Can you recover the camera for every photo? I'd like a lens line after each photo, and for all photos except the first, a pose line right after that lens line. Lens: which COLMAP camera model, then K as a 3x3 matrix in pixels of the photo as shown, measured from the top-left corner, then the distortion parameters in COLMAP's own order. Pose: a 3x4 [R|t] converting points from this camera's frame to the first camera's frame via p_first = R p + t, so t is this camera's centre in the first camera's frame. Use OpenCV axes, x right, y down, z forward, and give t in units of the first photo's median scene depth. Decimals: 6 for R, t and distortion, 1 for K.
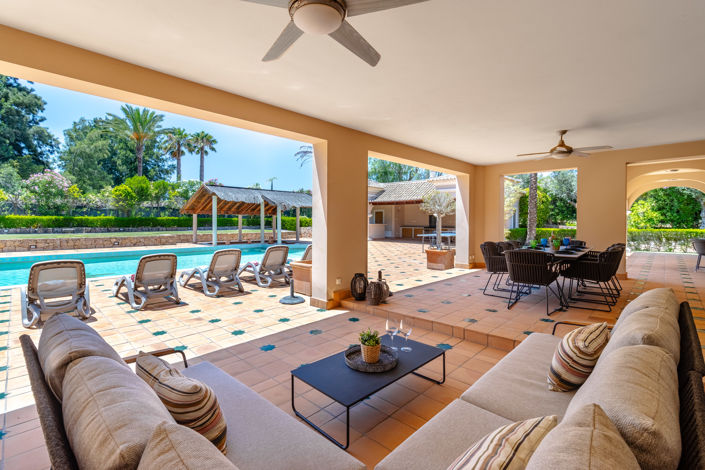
lens RADIAL K [[326.0, 0, 352.3], [0, 326.0, 222.7], [0, 0, 1]] dist [0.014558, 0.000161]
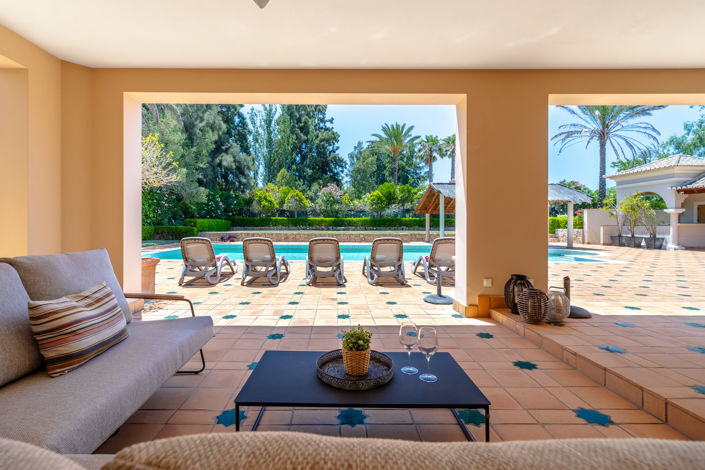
lens RADIAL K [[335.3, 0, 351.1], [0, 335.3, 227.6], [0, 0, 1]] dist [0.011523, -0.000119]
pose [[0.698221, 0.000042, -0.715883, 0.099229], [-0.004102, 0.999984, -0.003941, 0.020945], [0.715871, 0.005688, 0.698209, 0.087525]]
